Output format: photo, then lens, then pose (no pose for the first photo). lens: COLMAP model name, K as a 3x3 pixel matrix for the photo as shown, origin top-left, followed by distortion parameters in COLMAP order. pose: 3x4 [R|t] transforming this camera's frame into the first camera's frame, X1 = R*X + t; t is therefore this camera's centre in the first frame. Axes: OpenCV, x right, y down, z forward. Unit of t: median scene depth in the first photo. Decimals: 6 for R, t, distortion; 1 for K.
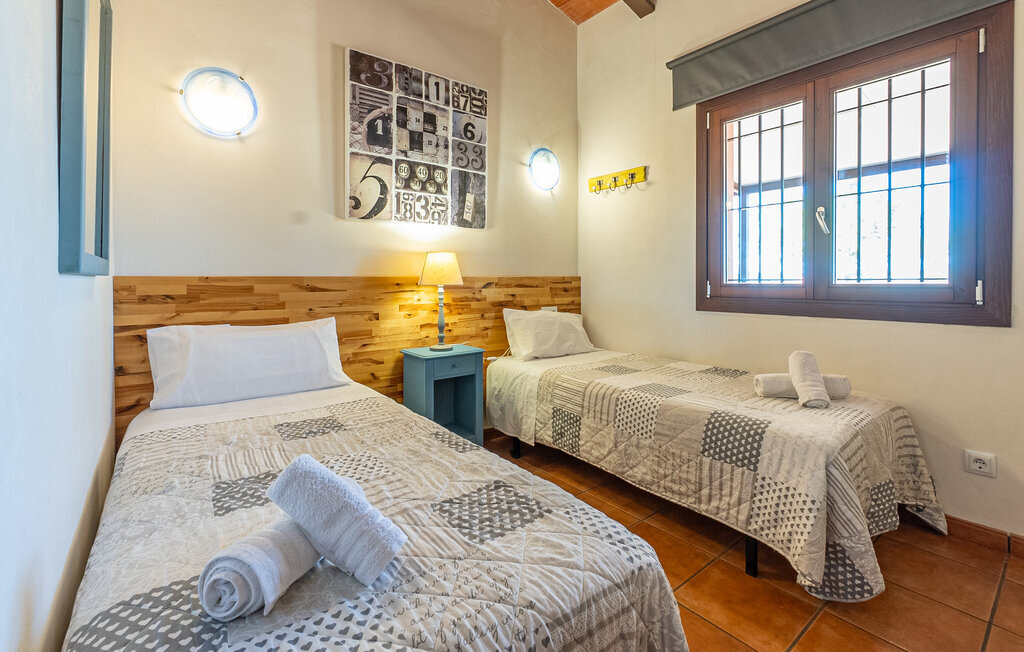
lens RADIAL K [[440.9, 0, 530.4], [0, 440.9, 317.4], [0, 0, 1]] dist [-0.010400, -0.000572]
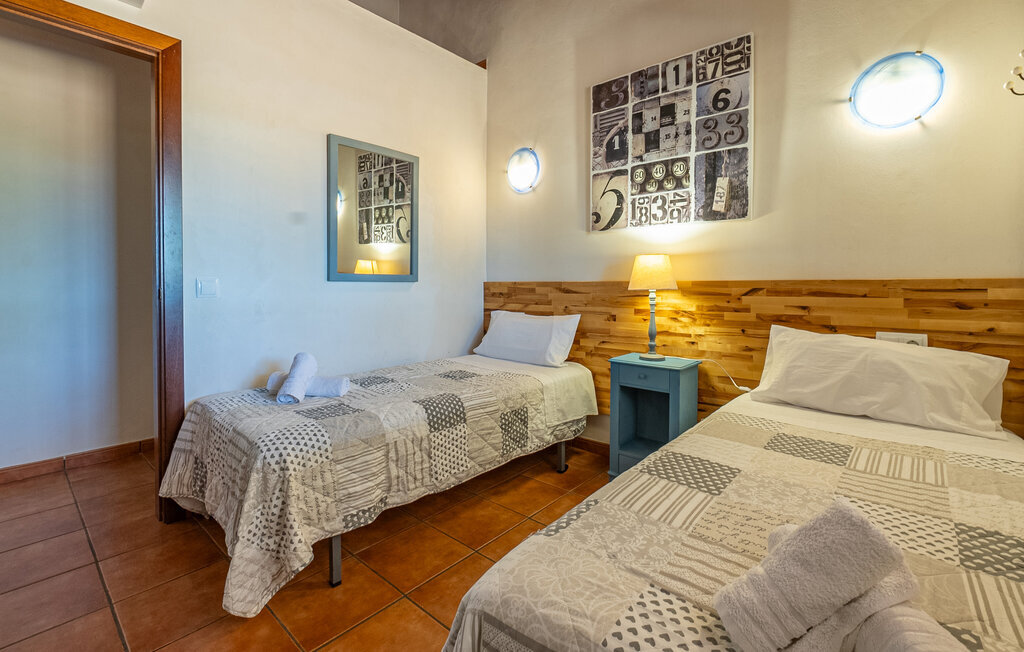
lens RADIAL K [[440.9, 0, 508.2], [0, 440.9, 326.1], [0, 0, 1]] dist [-0.010400, -0.000572]
pose [[0.173642, 0.094584, -0.980256, 0.657374], [-0.084484, 0.993138, 0.080861, -0.046371], [0.981178, 0.068775, 0.180442, 0.529912]]
